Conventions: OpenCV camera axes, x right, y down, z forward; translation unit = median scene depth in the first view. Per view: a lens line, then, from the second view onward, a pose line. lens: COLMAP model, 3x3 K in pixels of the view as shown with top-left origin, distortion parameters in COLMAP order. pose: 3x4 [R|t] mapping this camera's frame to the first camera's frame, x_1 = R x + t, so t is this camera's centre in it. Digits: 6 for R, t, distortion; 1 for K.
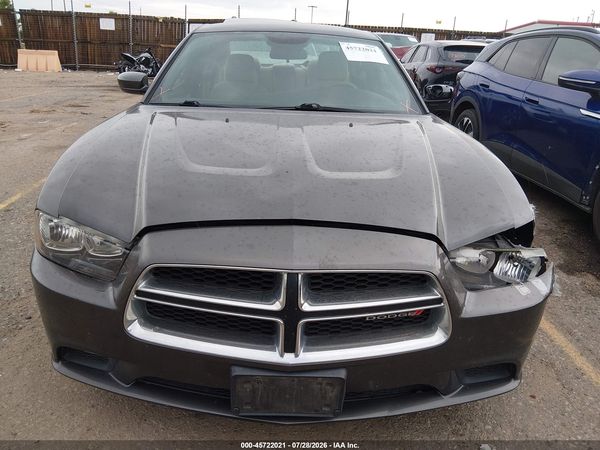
lens RADIAL K [[443.8, 0, 296.3], [0, 443.8, 232.8], [0, 0, 1]] dist [0.054861, -0.081061]
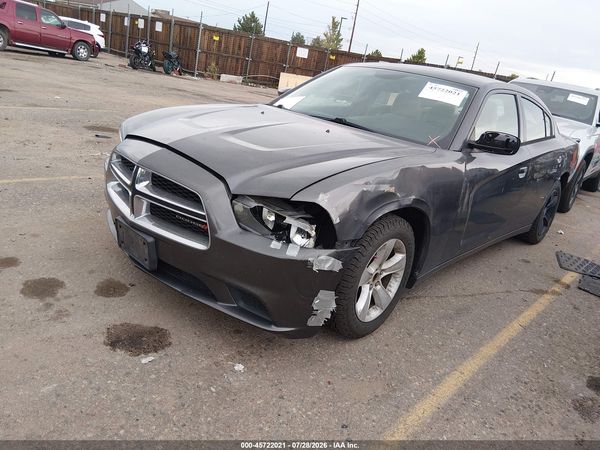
lens RADIAL K [[443.8, 0, 296.3], [0, 443.8, 232.8], [0, 0, 1]] dist [0.054861, -0.081061]
pose [[0.834190, 0.294792, -0.466074, 0.716903], [-0.339002, 0.940712, -0.011752, 0.065396], [0.434977, 0.167803, 0.884668, -0.063171]]
